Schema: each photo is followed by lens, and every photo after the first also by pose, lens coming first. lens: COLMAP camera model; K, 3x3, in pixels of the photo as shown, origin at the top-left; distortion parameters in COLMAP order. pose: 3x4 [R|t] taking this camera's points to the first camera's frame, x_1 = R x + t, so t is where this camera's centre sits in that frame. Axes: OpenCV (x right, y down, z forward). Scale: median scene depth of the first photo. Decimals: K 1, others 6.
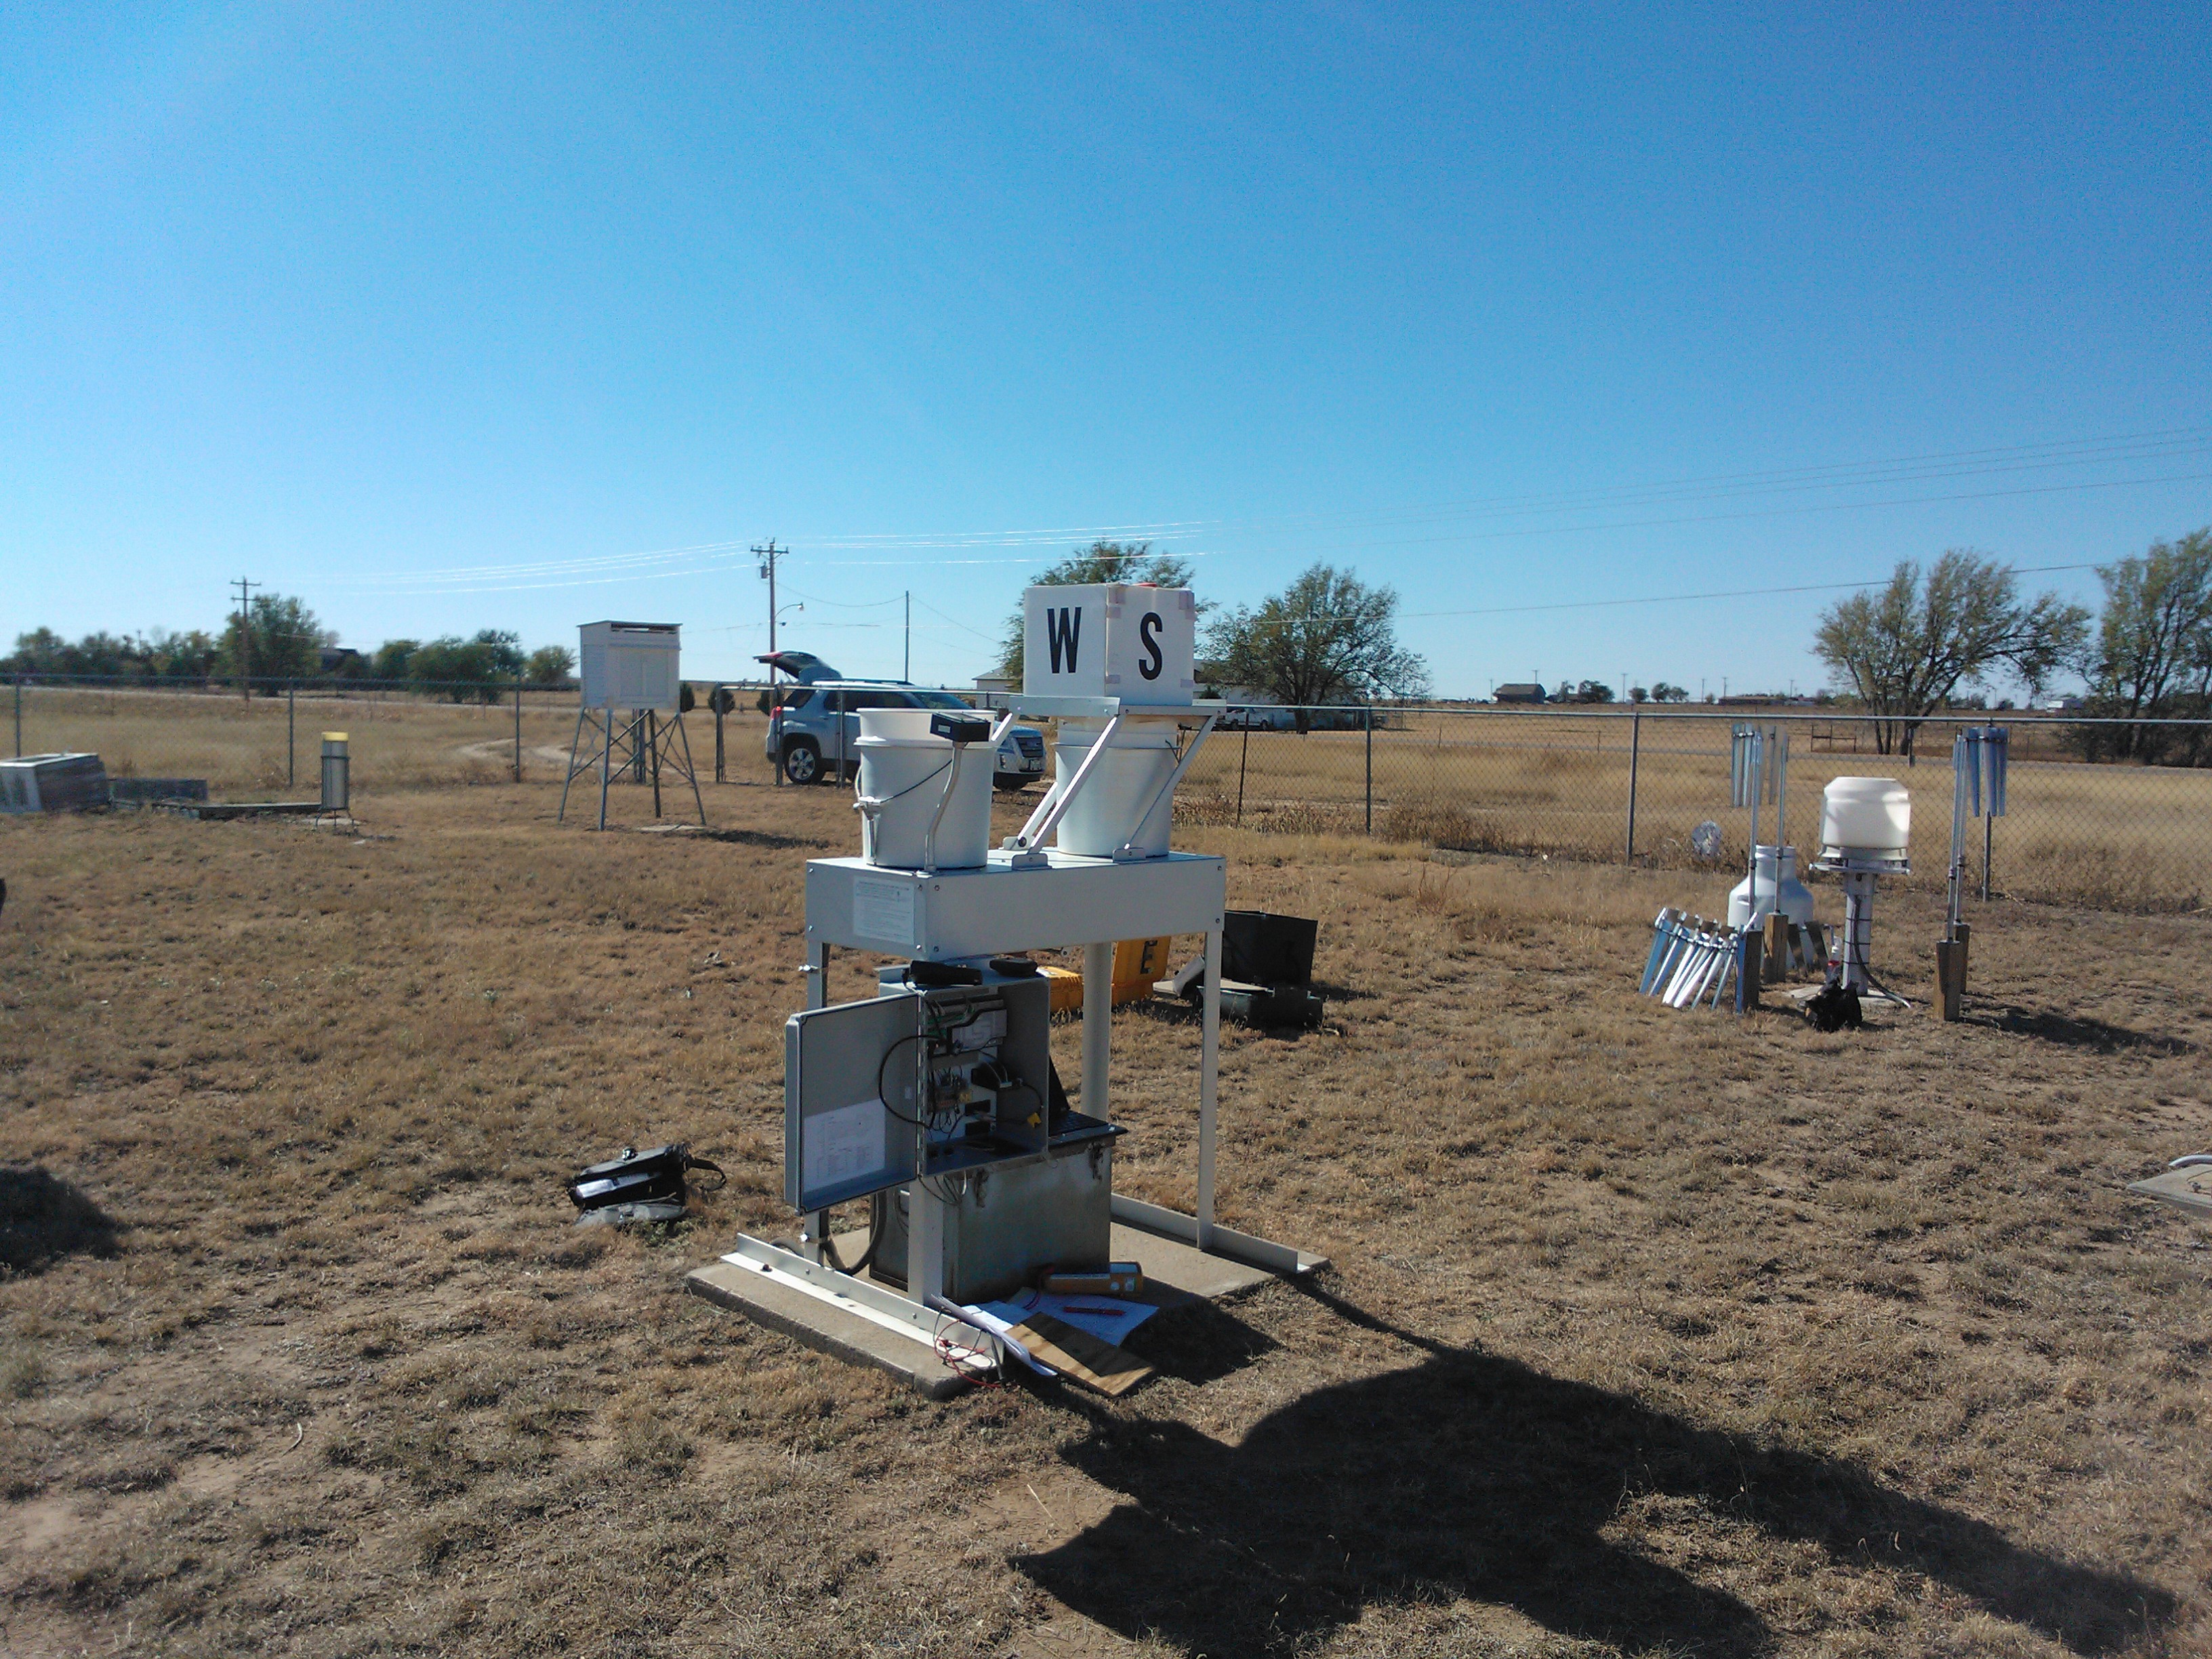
lens RADIAL K [[1835.6, 0, 1106.0], [0, 1835.6, 829.5], [0, 0, 1]] dist [0.110344, -0.249460]
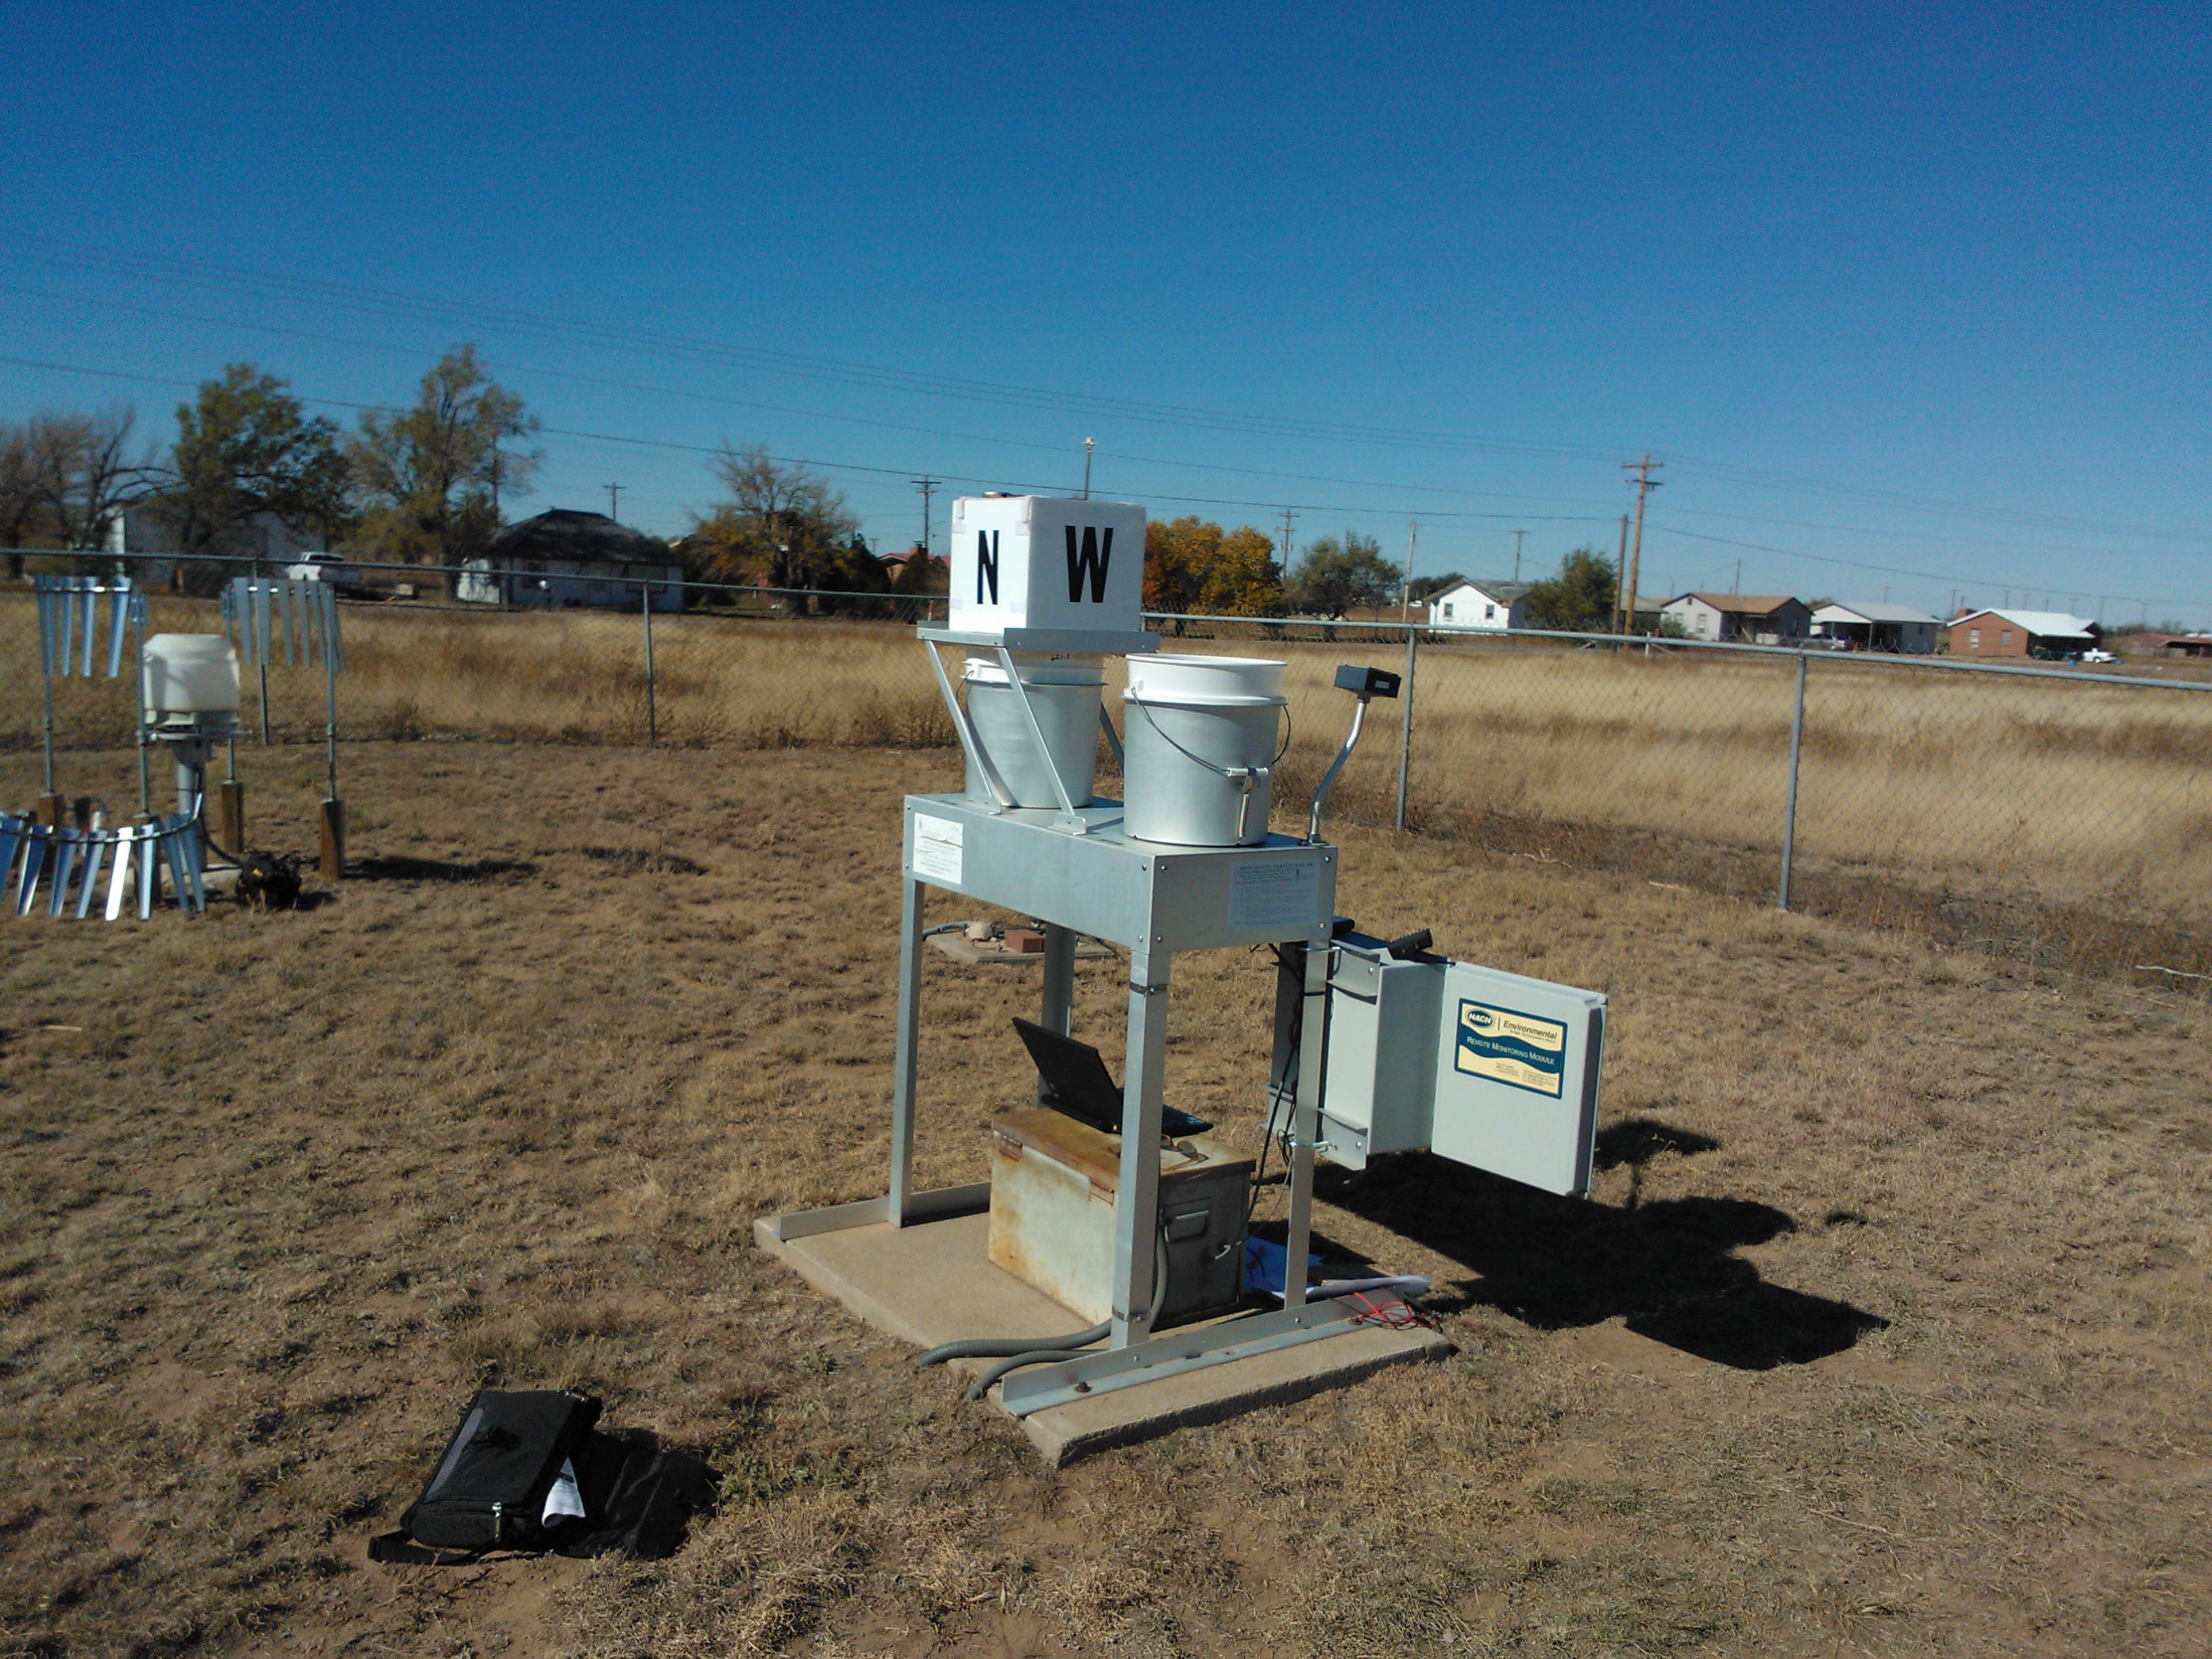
lens RADIAL K [[1821.9, 0, 1129.1], [0, 1821.9, 850.1], [0, 0, 1]] dist [0.121322, -0.288236]
pose [[0.152504, -0.146983, 0.977312, -0.427311], [0.020413, 0.989136, 0.145576, -0.045937], [-0.988092, -0.002251, 0.153847, 0.410532]]
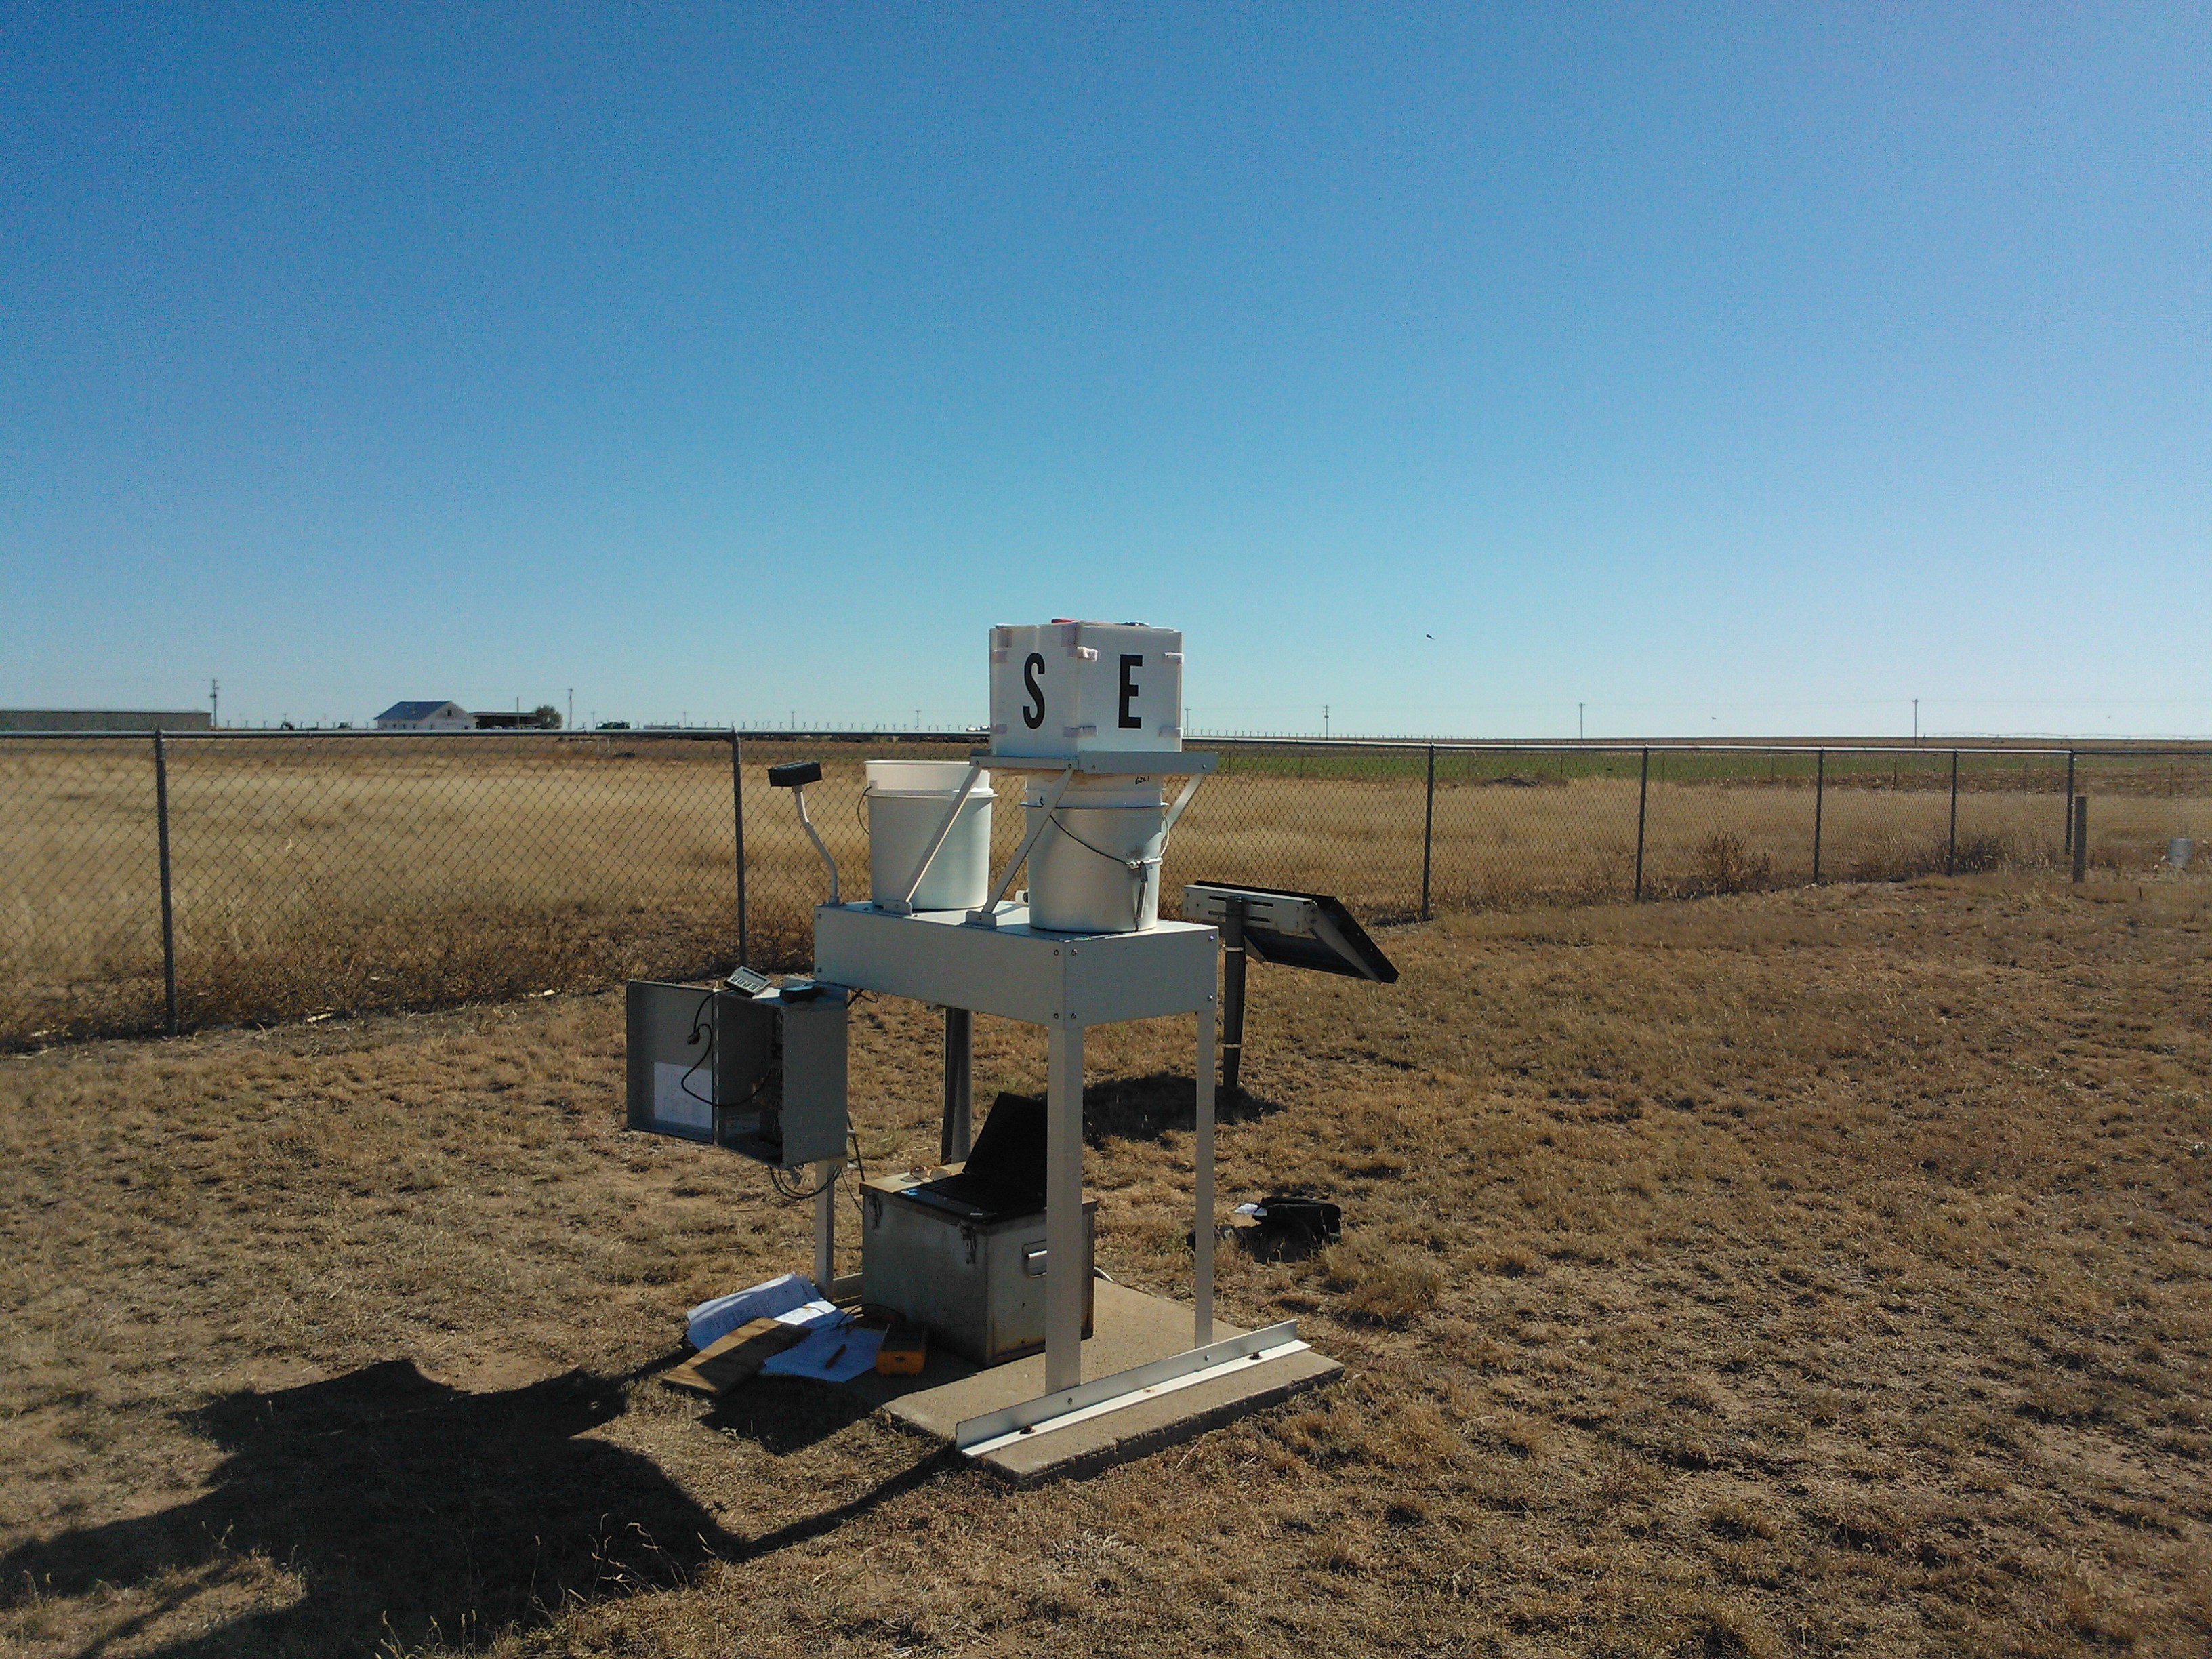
lens RADIAL K [[1835.6, 0, 1106.0], [0, 1835.6, 829.5], [0, 0, 1]] dist [0.110344, -0.249460]
pose [[-0.057718, 0.028064, -0.997938, 0.440760], [-0.081410, 0.996143, 0.032722, -0.031470], [0.995008, 0.083131, -0.055210, 0.528163]]
